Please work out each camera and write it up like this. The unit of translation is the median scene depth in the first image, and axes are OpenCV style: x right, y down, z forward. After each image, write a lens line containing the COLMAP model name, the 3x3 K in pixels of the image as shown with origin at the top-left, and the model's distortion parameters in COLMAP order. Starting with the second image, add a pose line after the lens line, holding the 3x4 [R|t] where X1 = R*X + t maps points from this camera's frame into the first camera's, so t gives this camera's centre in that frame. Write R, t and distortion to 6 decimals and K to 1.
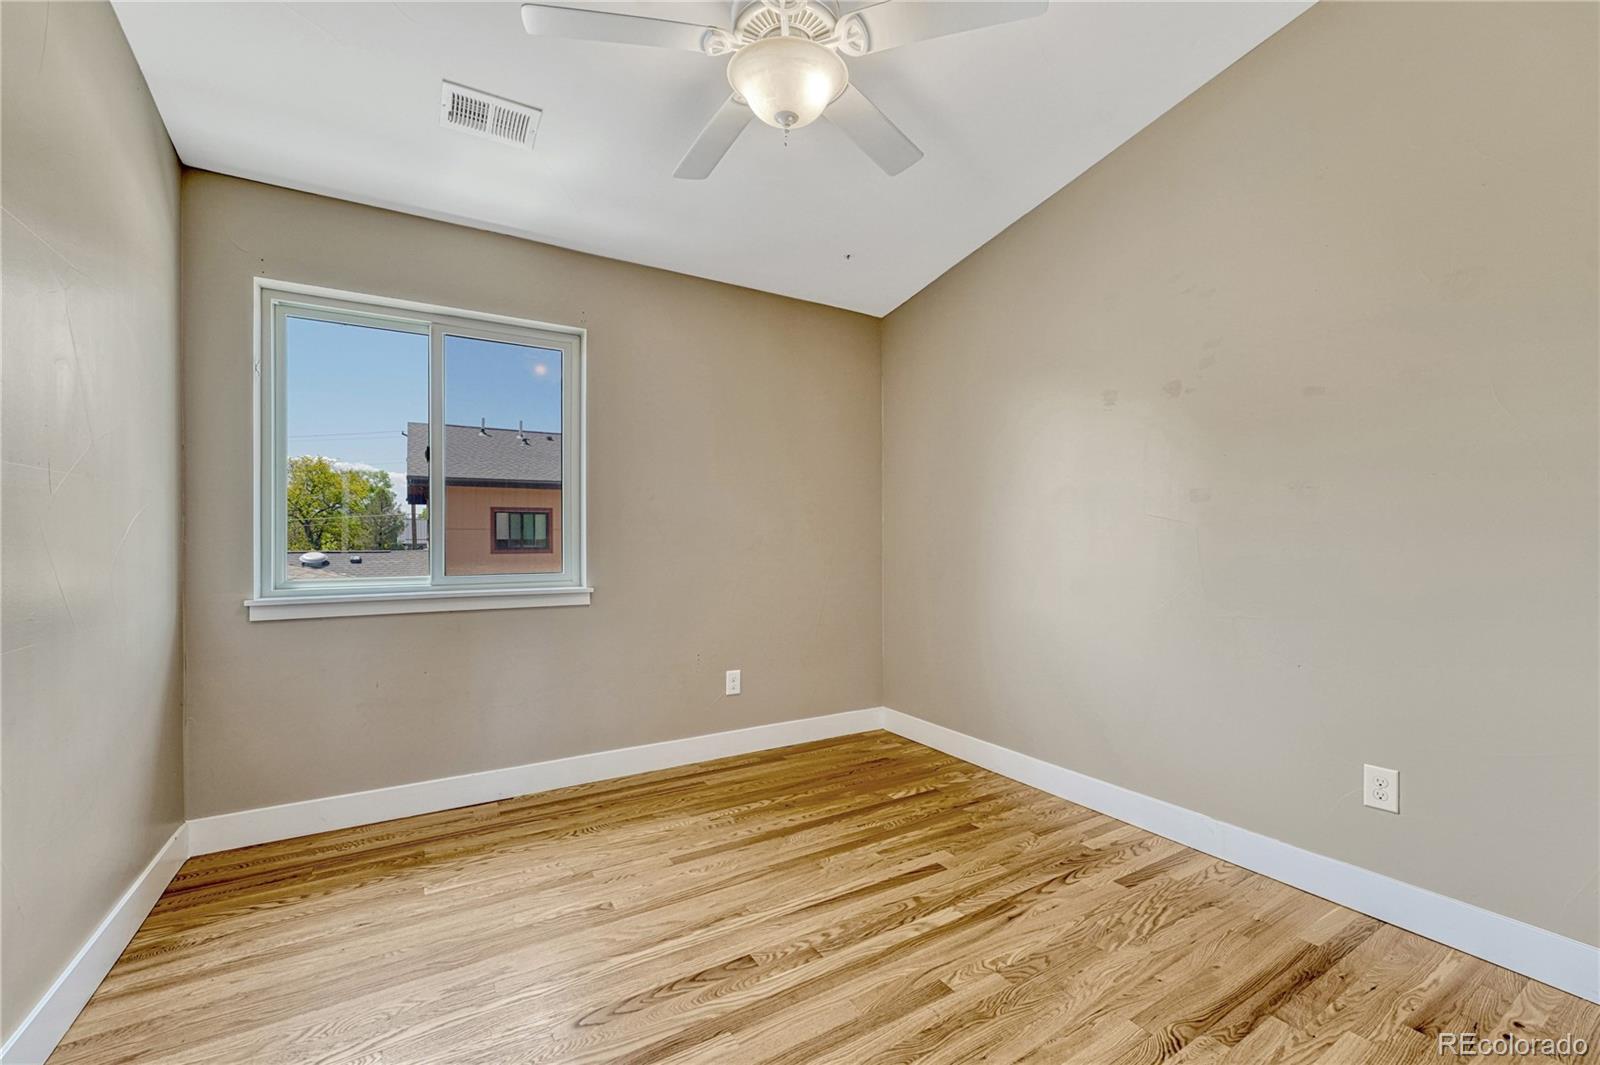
lens RADIAL K [[643.9, 0, 806.5], [0, 643.9, 541.9], [0, 0, 1]] dist [-0.002756, -0.000289]
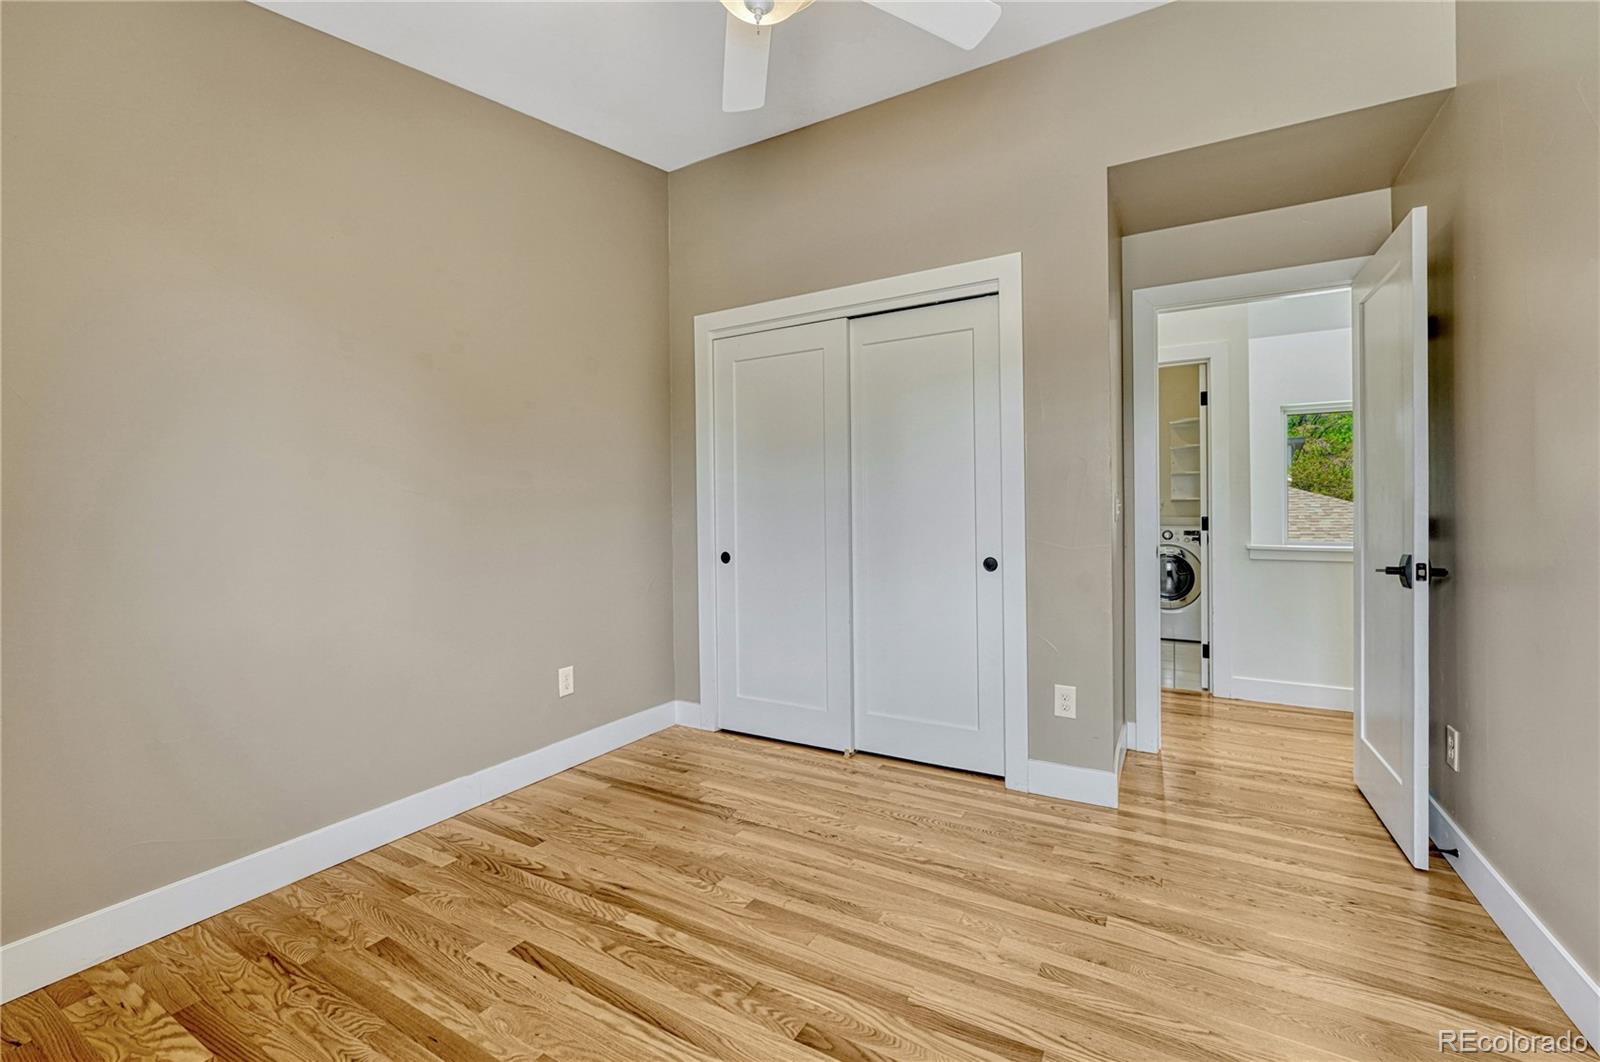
lens RADIAL K [[643.9, 0, 798.8], [0, 643.9, 522.9], [0, 0, 1]] dist [-0.002756, -0.000289]
pose [[-0.441116, -0.005223, 0.897435, -0.688484], [0.012186, 0.999856, 0.011809, 0.000623], [-0.897367, 0.016145, -0.440989, 1.154963]]
